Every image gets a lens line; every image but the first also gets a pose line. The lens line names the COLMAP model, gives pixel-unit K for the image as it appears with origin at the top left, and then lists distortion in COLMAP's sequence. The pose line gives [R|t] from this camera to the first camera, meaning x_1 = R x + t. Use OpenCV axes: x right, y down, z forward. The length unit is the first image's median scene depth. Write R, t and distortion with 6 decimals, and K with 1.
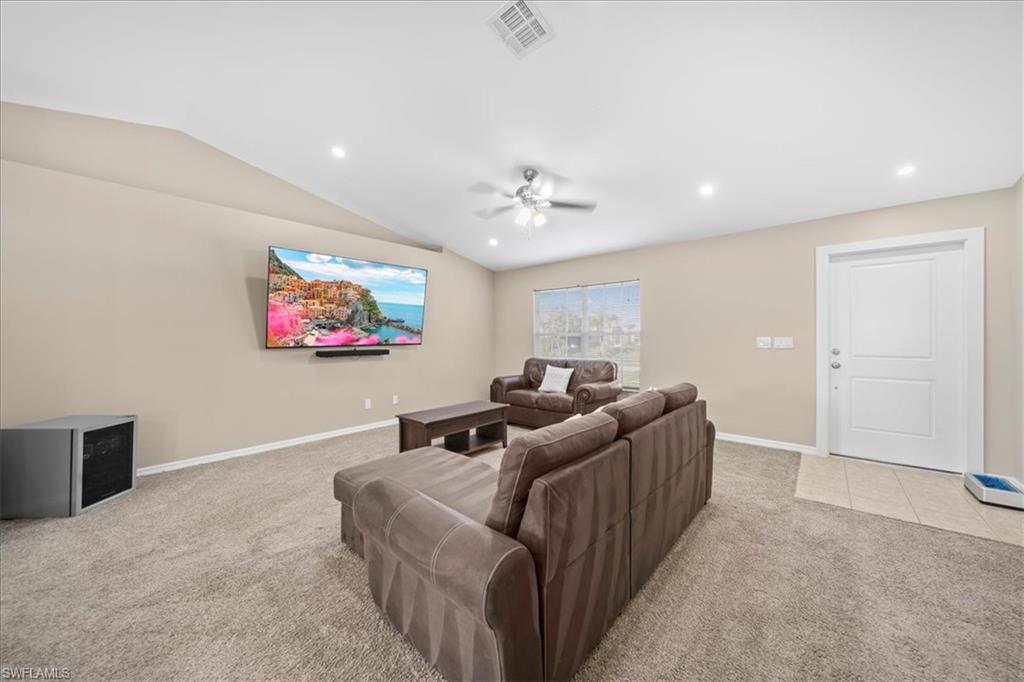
lens RADIAL K [[360.4, 0, 515.7], [0, 360.4, 337.2], [0, 0, 1]] dist [-0.000013, 0.000051]
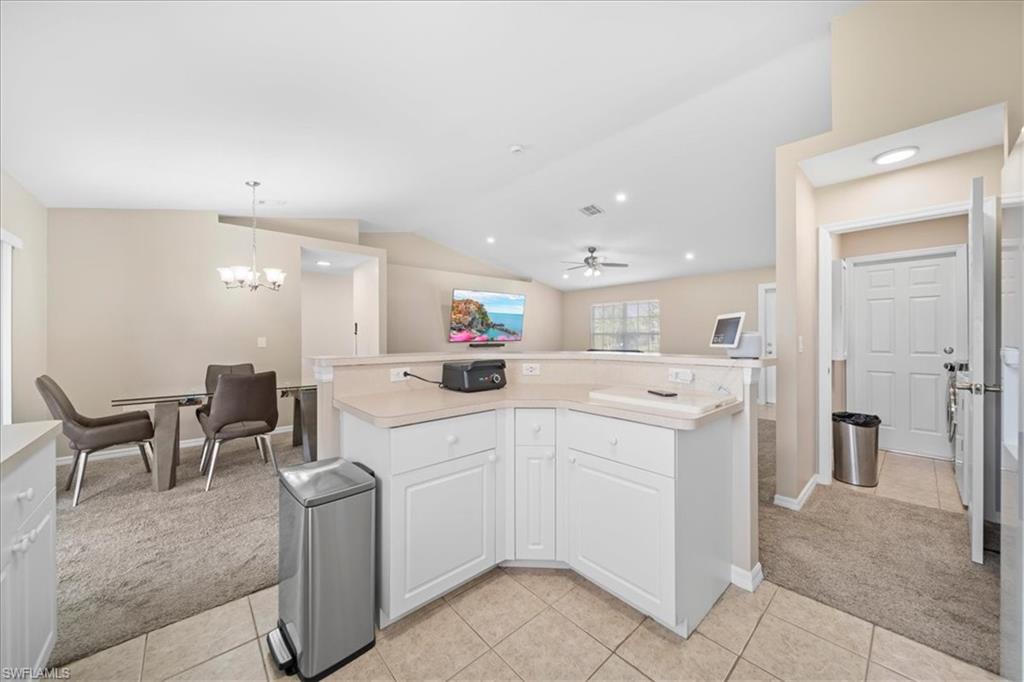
lens RADIAL K [[360.4, 0, 515.7], [0, 360.4, 337.2], [0, 0, 1]] dist [-0.000013, 0.000051]
pose [[0.984881, 0.003908, -0.173188, -0.012350], [-0.004154, 0.999991, -0.001058, 0.006141], [0.173182, 0.001761, 0.984888, -0.453780]]
